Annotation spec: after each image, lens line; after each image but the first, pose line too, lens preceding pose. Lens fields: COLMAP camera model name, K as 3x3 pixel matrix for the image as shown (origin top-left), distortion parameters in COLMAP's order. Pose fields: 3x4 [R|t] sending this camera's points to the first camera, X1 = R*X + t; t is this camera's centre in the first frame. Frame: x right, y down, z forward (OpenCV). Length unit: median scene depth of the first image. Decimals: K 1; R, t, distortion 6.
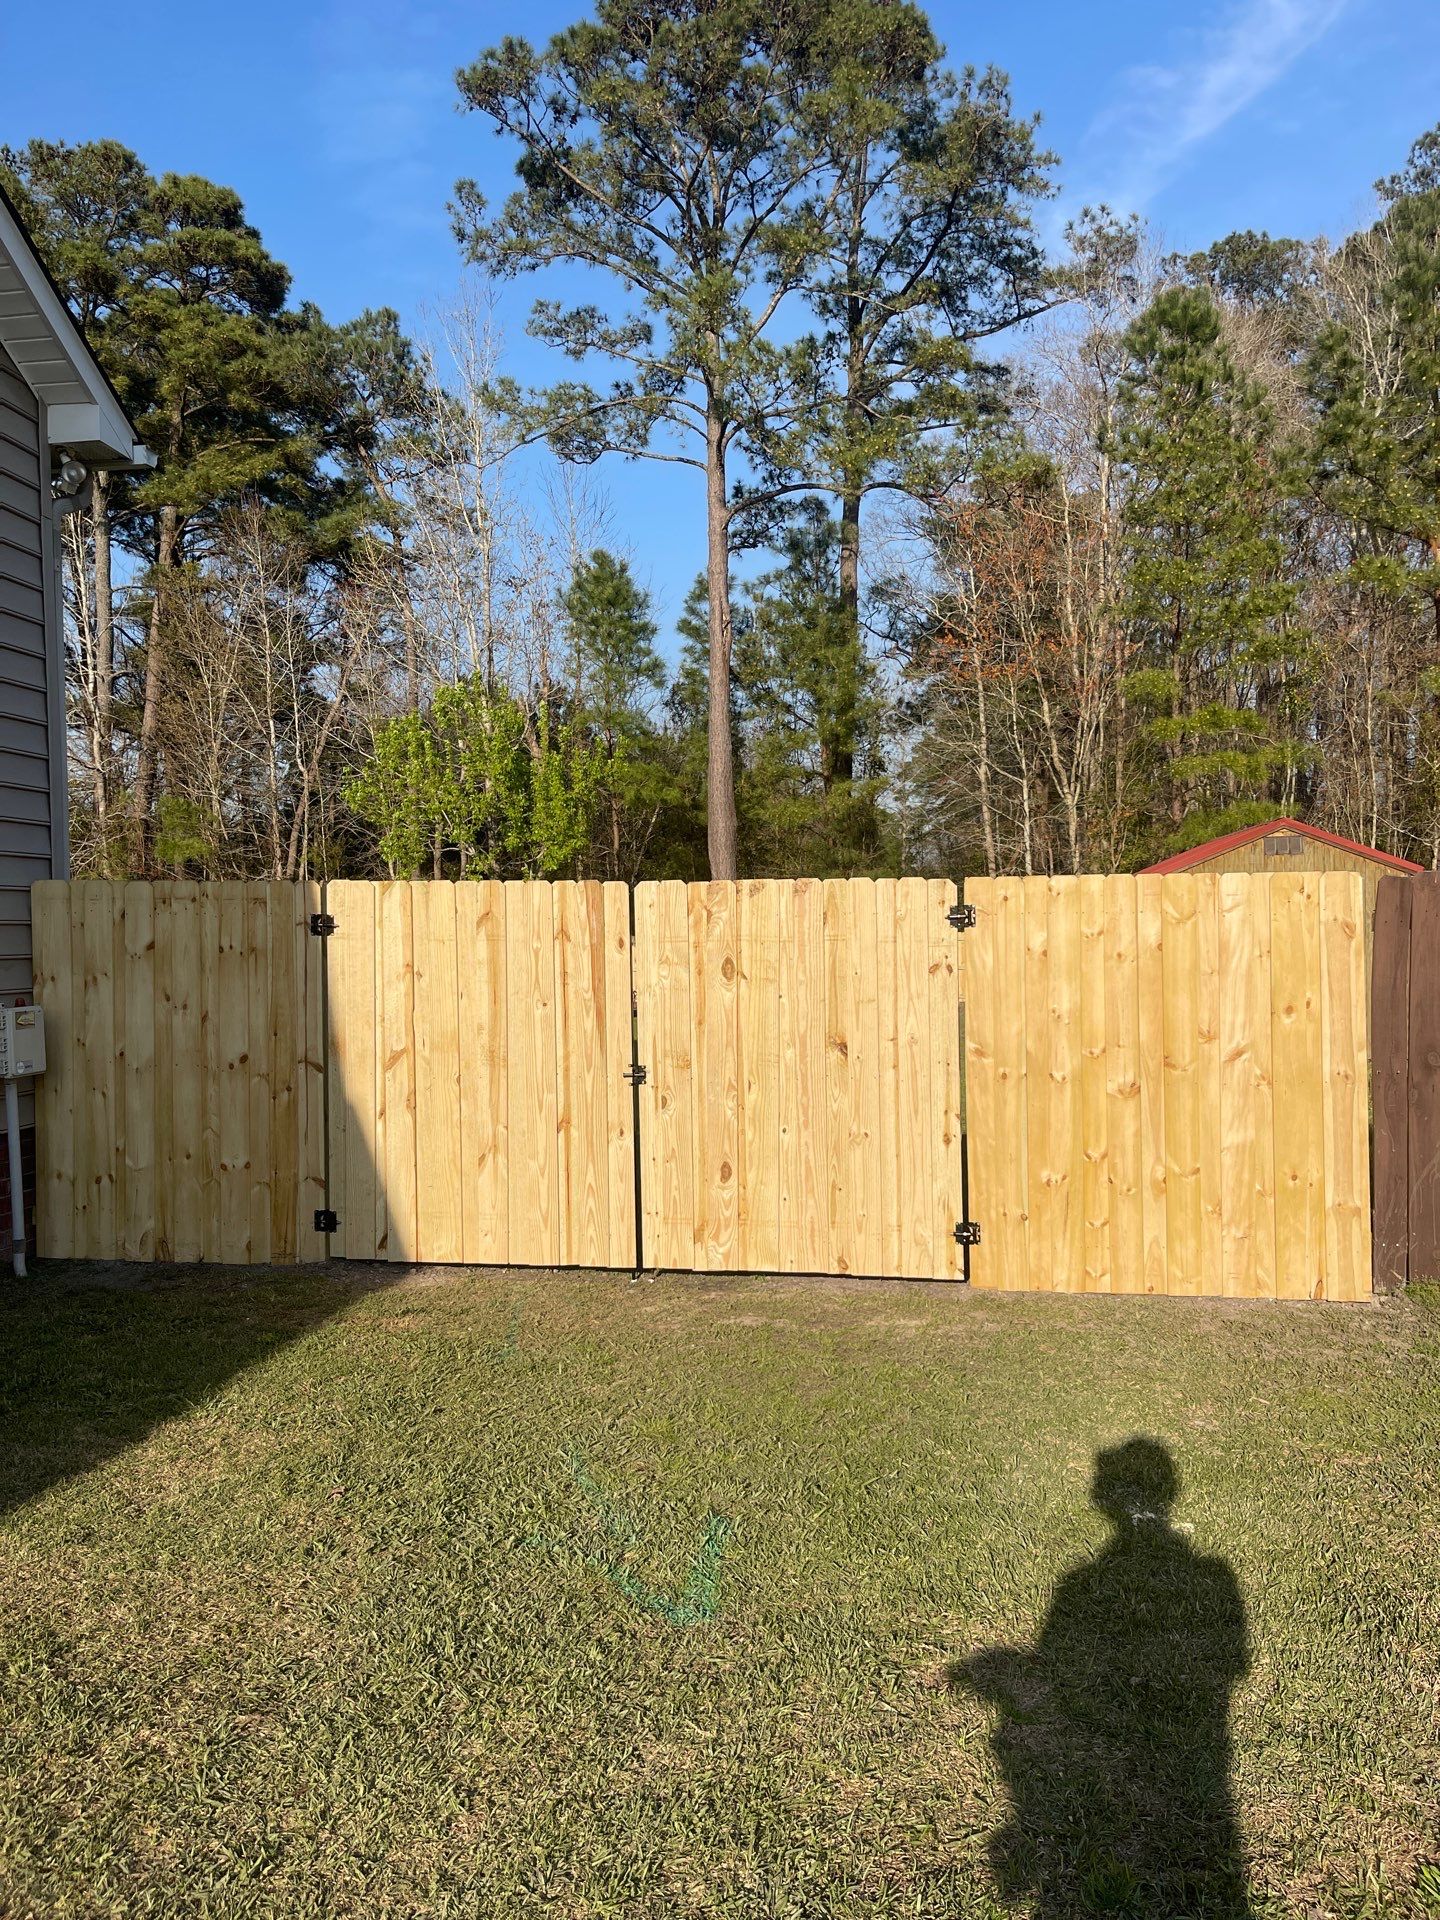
lens RADIAL K [[1434.1, 0, 719.9], [0, 1434.1, 949.2], [0, 0, 1]] dist [0.061753, -0.081068]
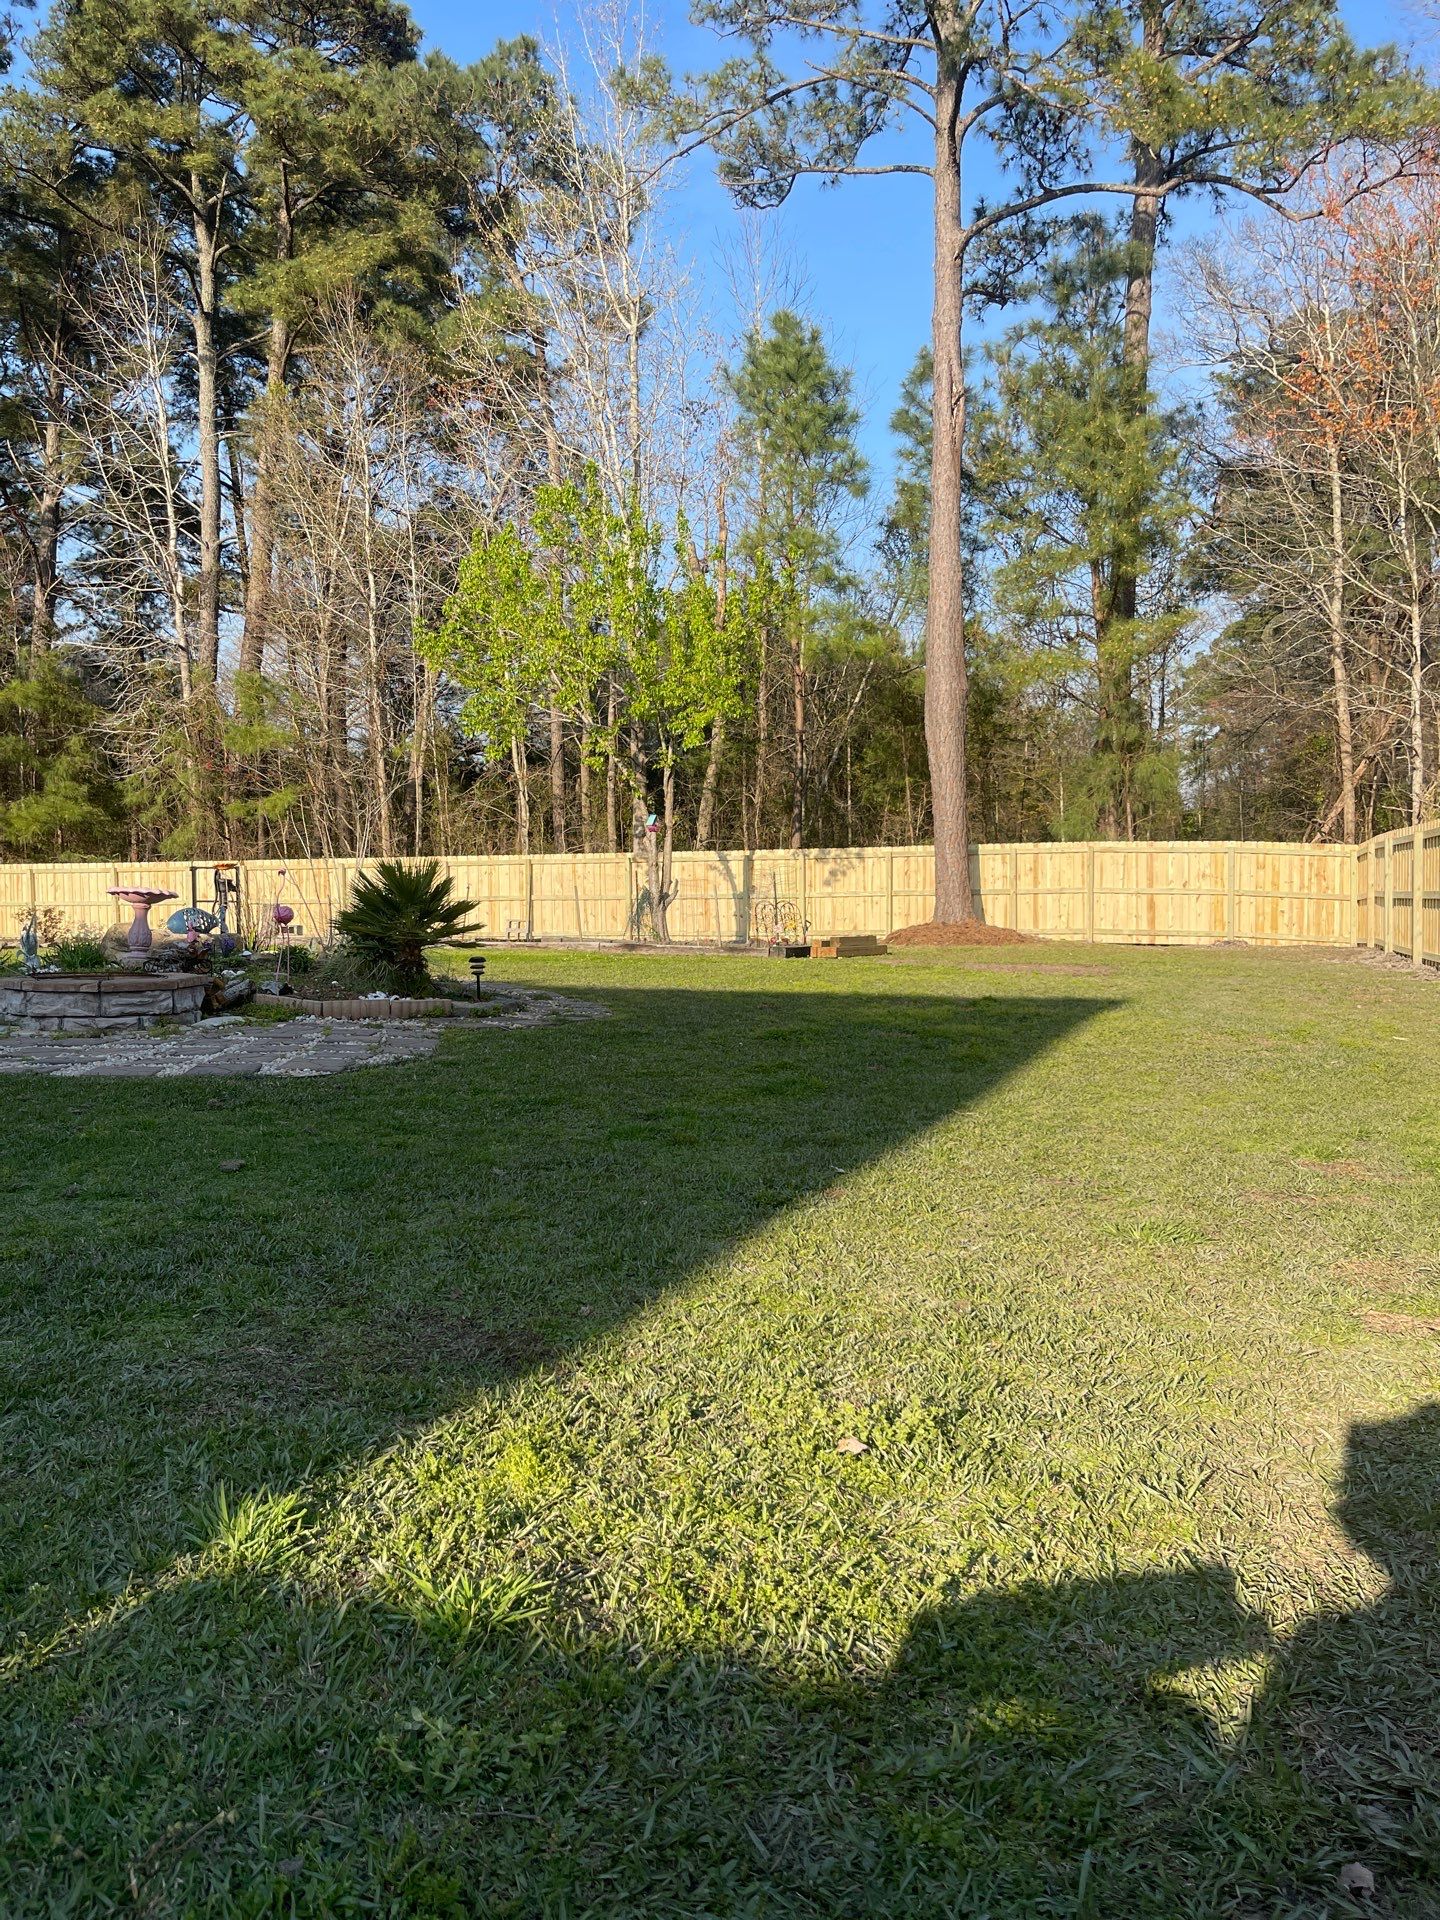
lens RADIAL K [[1434.1, 0, 722.5], [0, 1434.1, 968.5], [0, 0, 1]] dist [0.061753, -0.081068]
pose [[0.986803, 0.018405, -0.160875, 0.009294], [-0.009806, 0.998488, 0.054084, 0.012516], [0.161628, -0.051793, 0.985492, 0.263066]]
